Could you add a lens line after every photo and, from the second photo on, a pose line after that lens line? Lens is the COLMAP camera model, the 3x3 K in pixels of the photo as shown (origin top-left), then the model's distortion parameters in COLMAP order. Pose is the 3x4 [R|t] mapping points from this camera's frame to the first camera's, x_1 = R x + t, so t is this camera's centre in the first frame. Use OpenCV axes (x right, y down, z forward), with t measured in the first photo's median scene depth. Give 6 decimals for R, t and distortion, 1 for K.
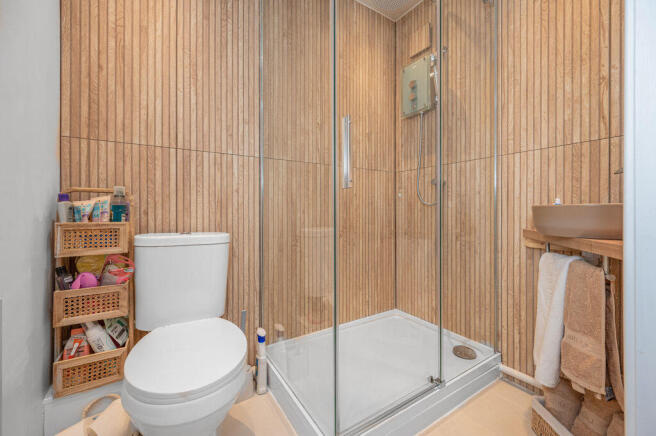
lens RADIAL K [[265.9, 0, 329.8], [0, 265.9, 211.4], [0, 0, 1]] dist [-0.002068, -0.000137]
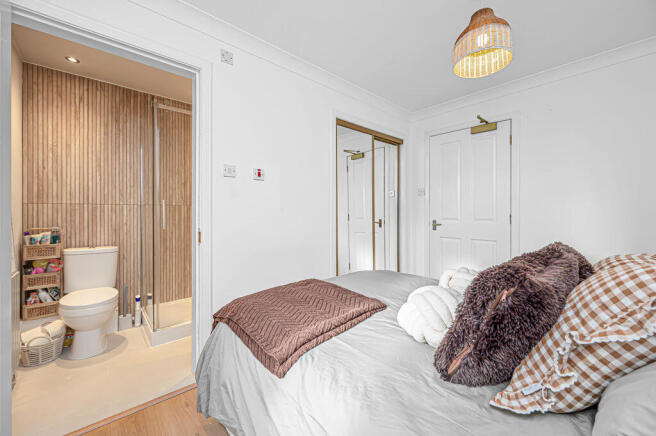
lens RADIAL K [[258.6, 0, 327.4], [0, 258.6, 214.0], [0, 0, 1]] dist [0.000838, 0.000090]
pose [[0.987134, -0.001204, 0.159893, 0.988234], [0.001017, 0.999999, 0.001253, -0.188618], [-0.159894, -0.001074, 0.987134, -1.339731]]
